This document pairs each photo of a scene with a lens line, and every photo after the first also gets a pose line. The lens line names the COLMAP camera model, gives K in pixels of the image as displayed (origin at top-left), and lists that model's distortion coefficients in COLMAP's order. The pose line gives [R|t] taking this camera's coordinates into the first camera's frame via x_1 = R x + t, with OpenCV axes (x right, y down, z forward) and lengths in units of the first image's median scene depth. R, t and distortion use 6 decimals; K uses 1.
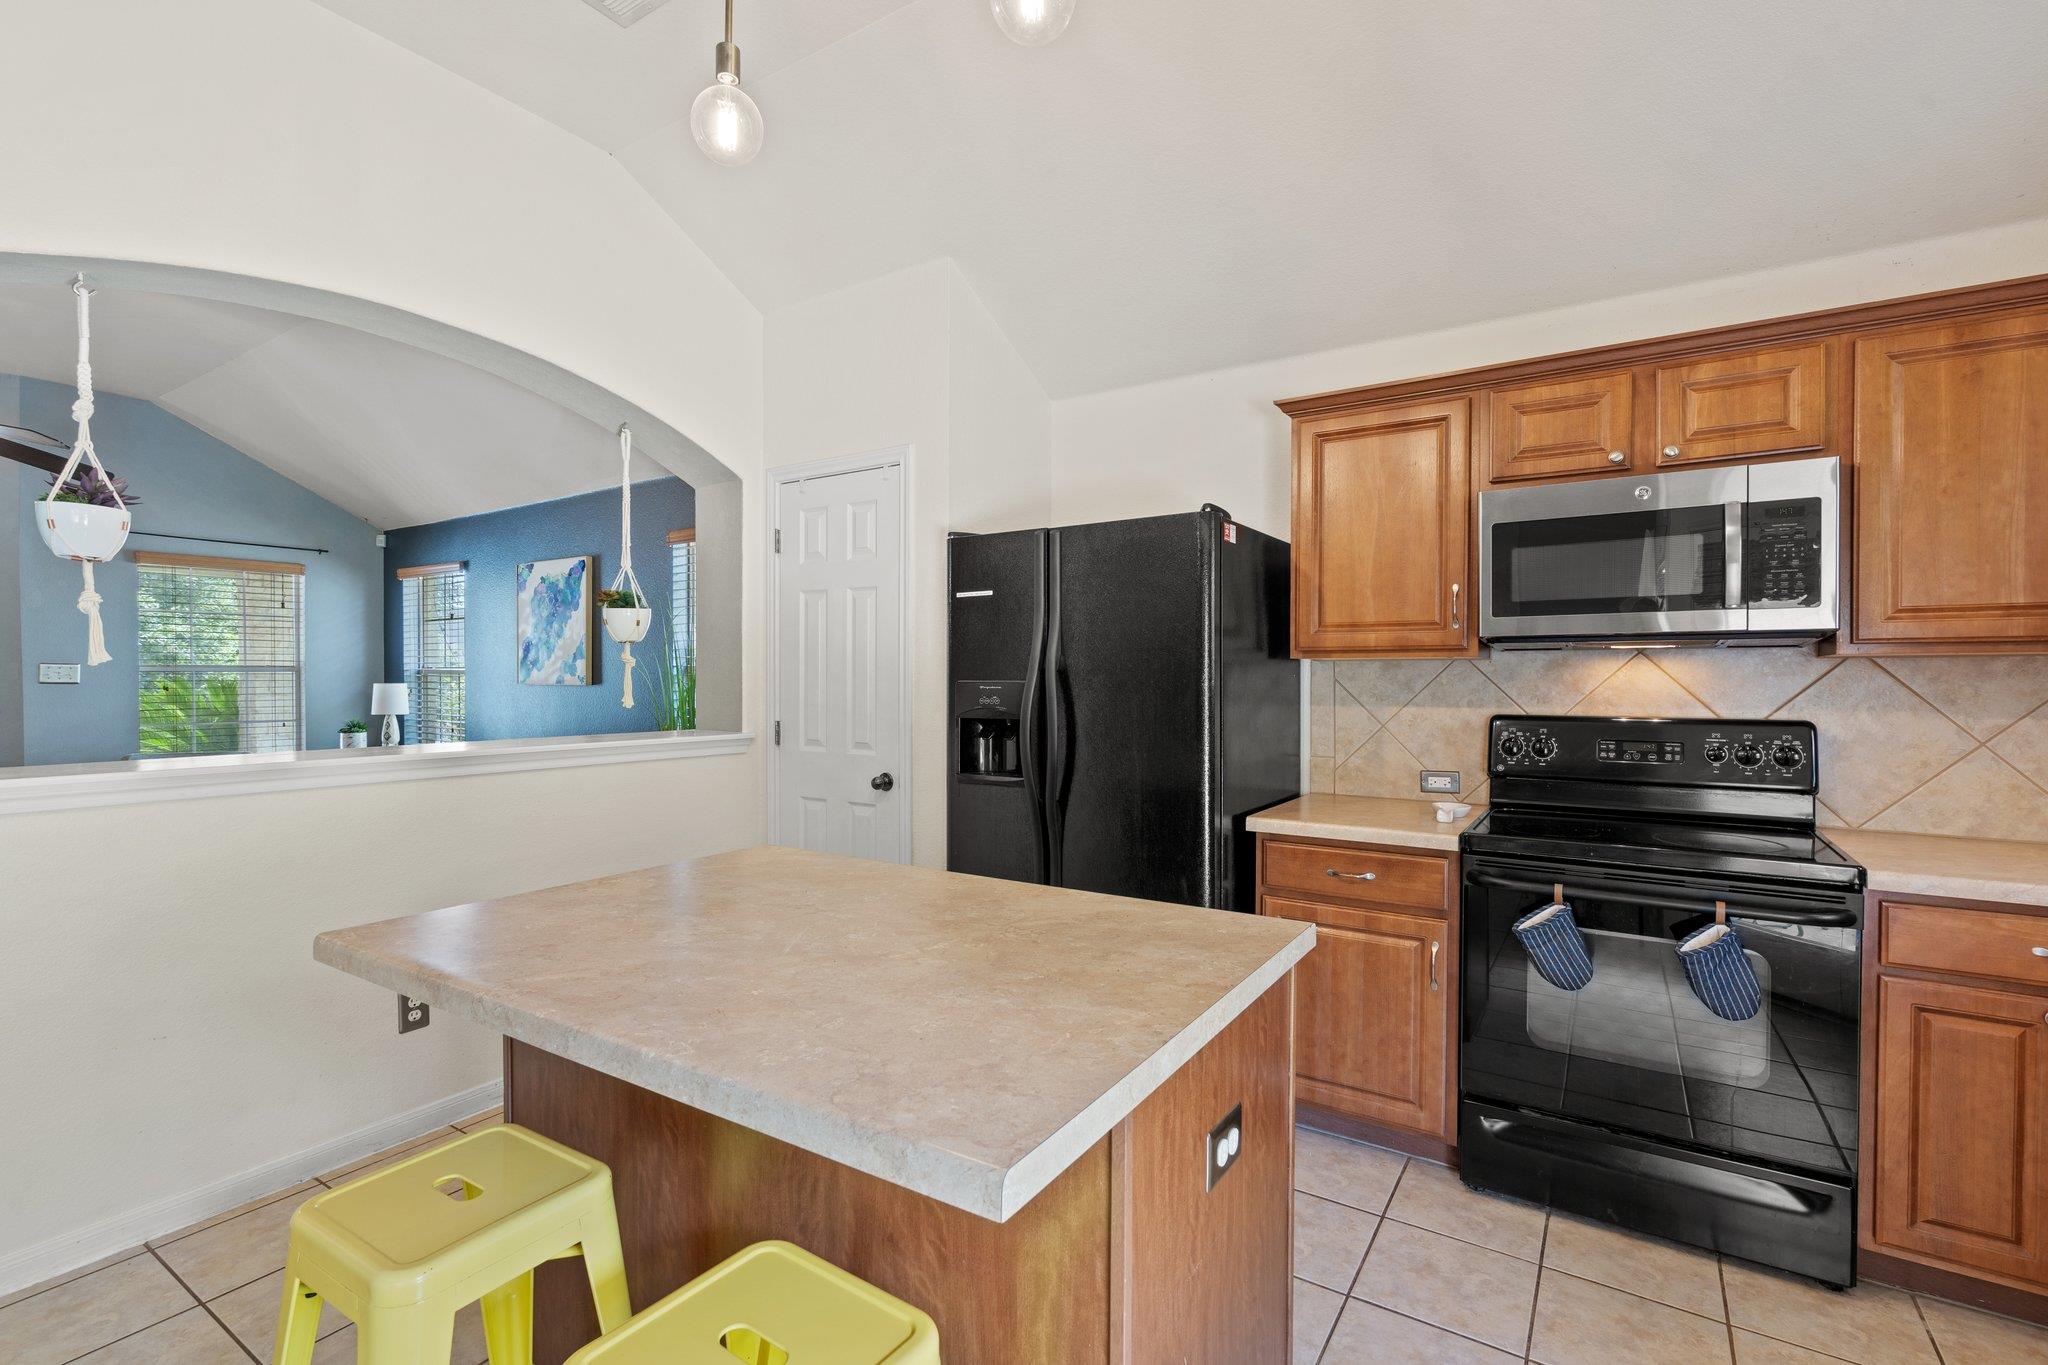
lens RADIAL K [[924.4, 0, 1024.0], [0, 924.4, 682.5], [0, 0, 1]] dist [-0.003505, 0.000175]
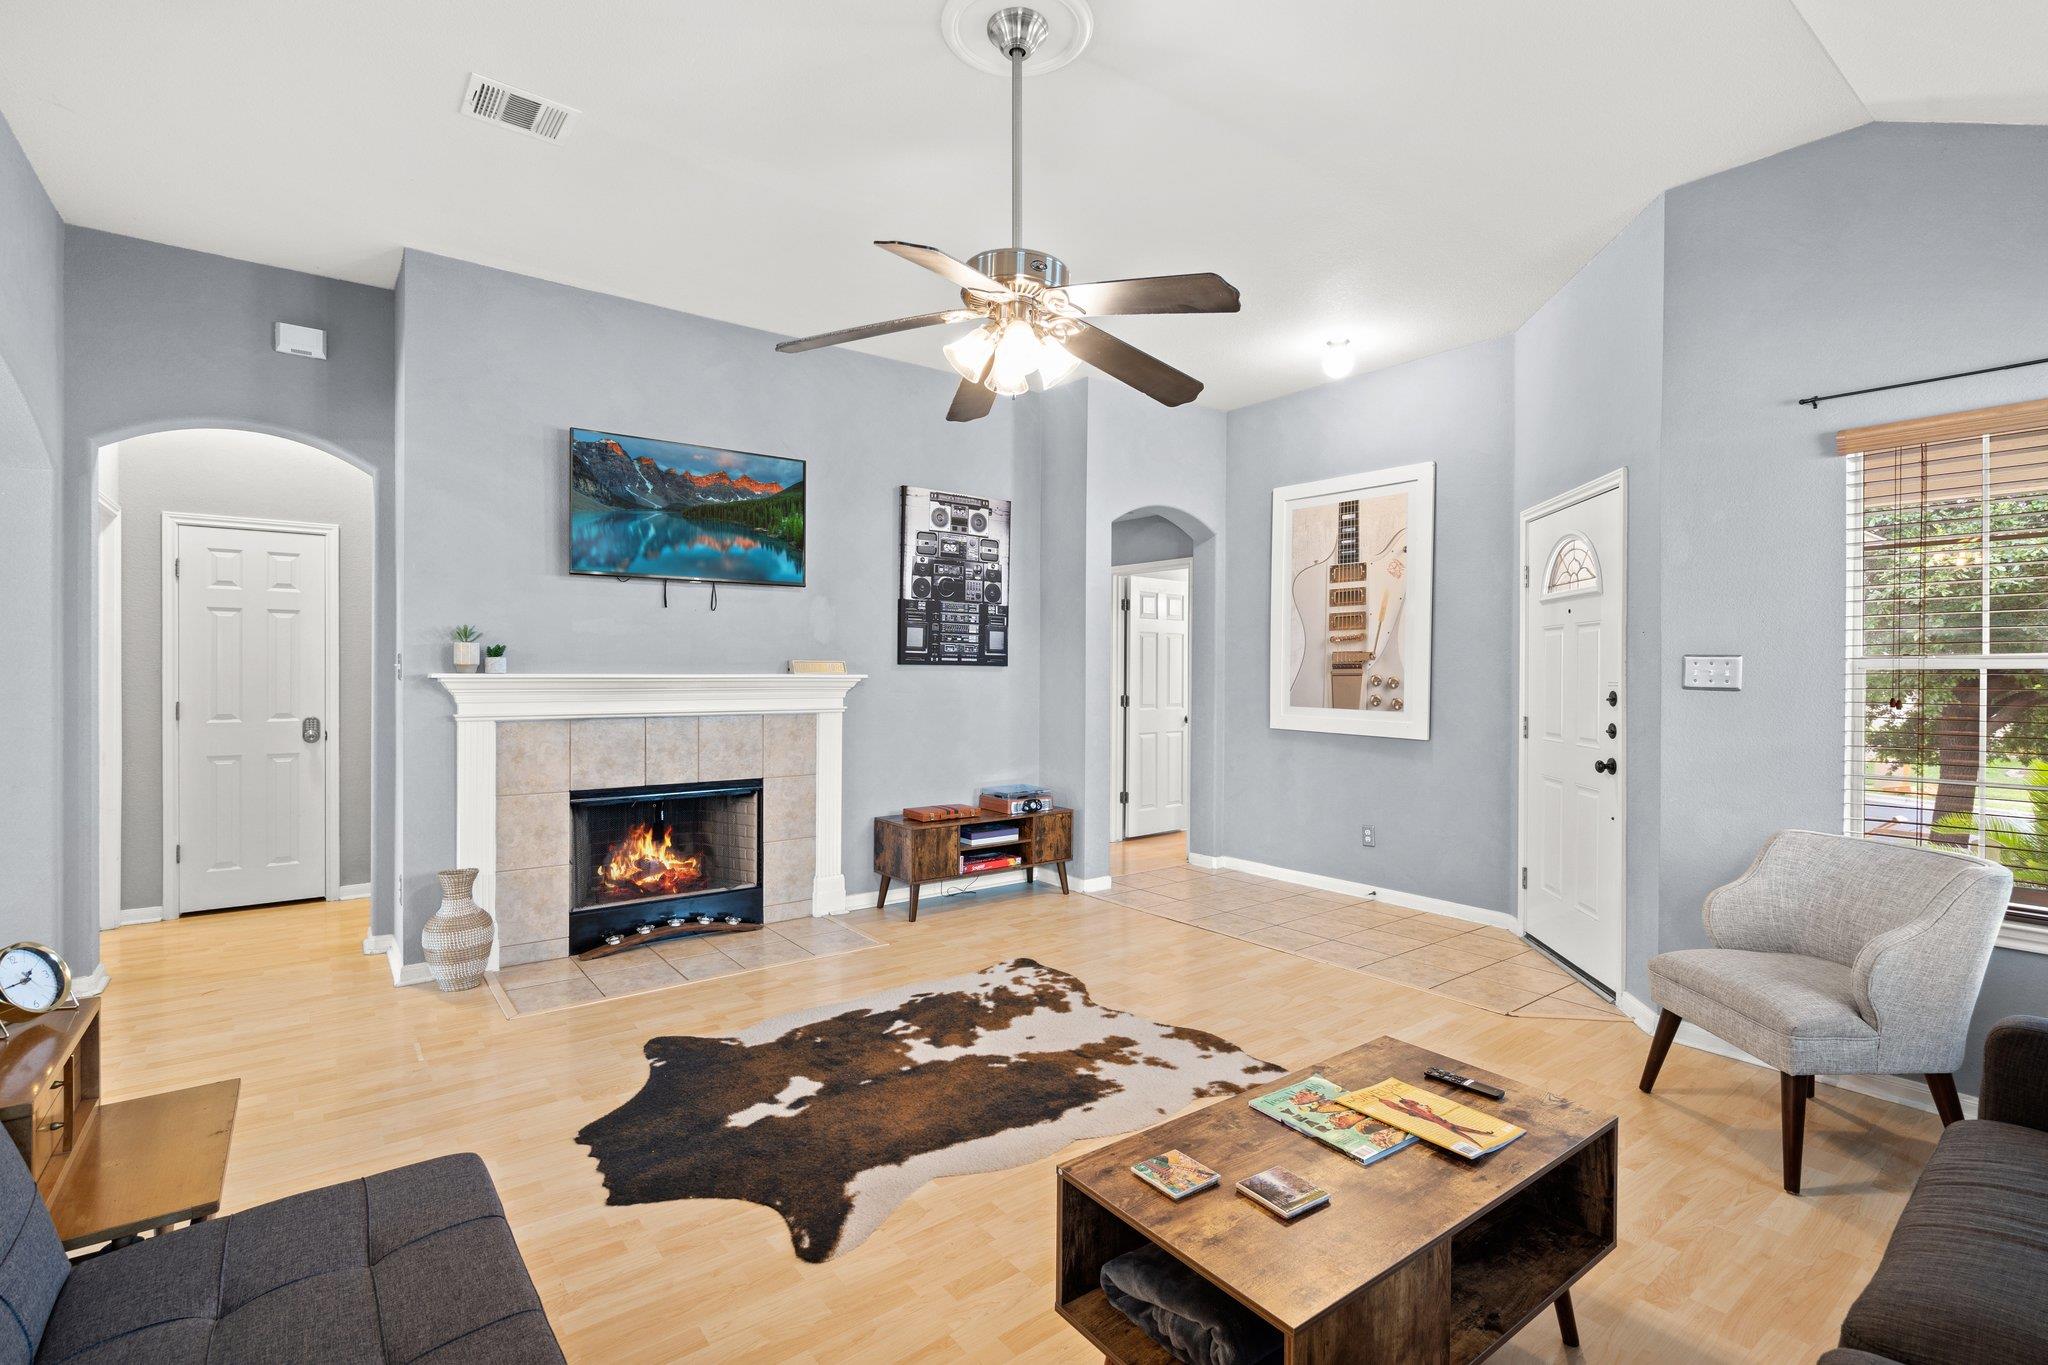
lens RADIAL K [[938.1, 0, 1019.2], [0, 938.1, 674.0], [0, 0, 1]] dist [-0.013108, 0.011994]
pose [[-0.333141, 0.000502, -0.942877, -0.675005], [-0.011810, 0.999919, 0.004705, -0.012629], [0.942803, 0.012703, -0.333108, 1.544235]]
